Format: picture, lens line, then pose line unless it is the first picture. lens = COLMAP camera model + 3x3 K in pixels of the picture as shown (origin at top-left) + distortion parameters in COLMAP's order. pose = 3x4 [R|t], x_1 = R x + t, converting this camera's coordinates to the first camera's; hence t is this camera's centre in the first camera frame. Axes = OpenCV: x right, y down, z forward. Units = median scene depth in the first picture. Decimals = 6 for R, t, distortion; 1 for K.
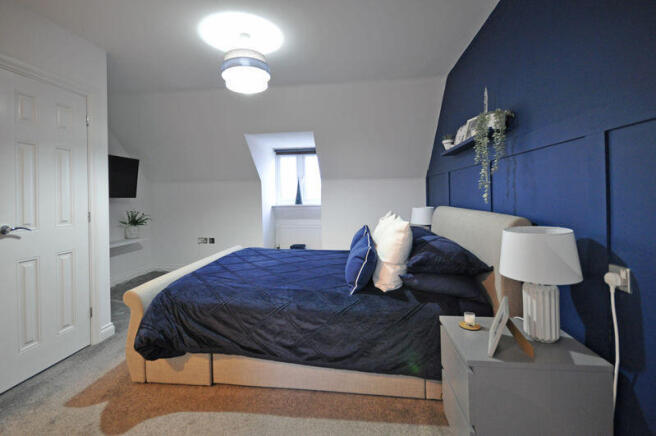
lens RADIAL K [[297.9, 0, 327.7], [0, 297.9, 200.9], [0, 0, 1]] dist [-0.001689, -0.001725]
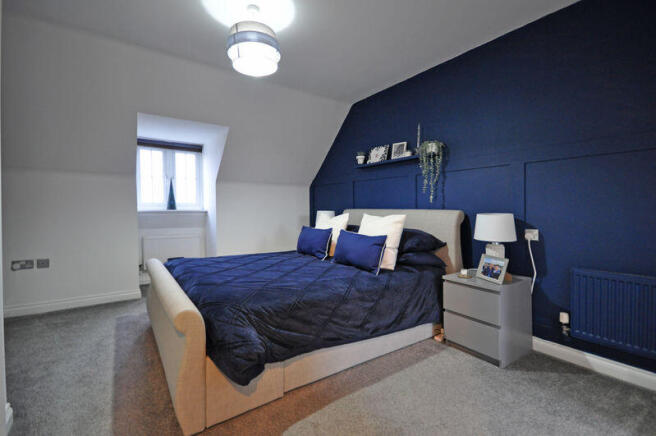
lens RADIAL K [[297.9, 0, 326.4], [0, 297.9, 213.7], [0, 0, 1]] dist [-0.001689, -0.001725]
pose [[0.754774, -0.002217, 0.655982, -0.932474], [0.002631, 0.999996, 0.000353, 0.069572], [-0.655980, 0.001460, 0.754777, 0.240994]]
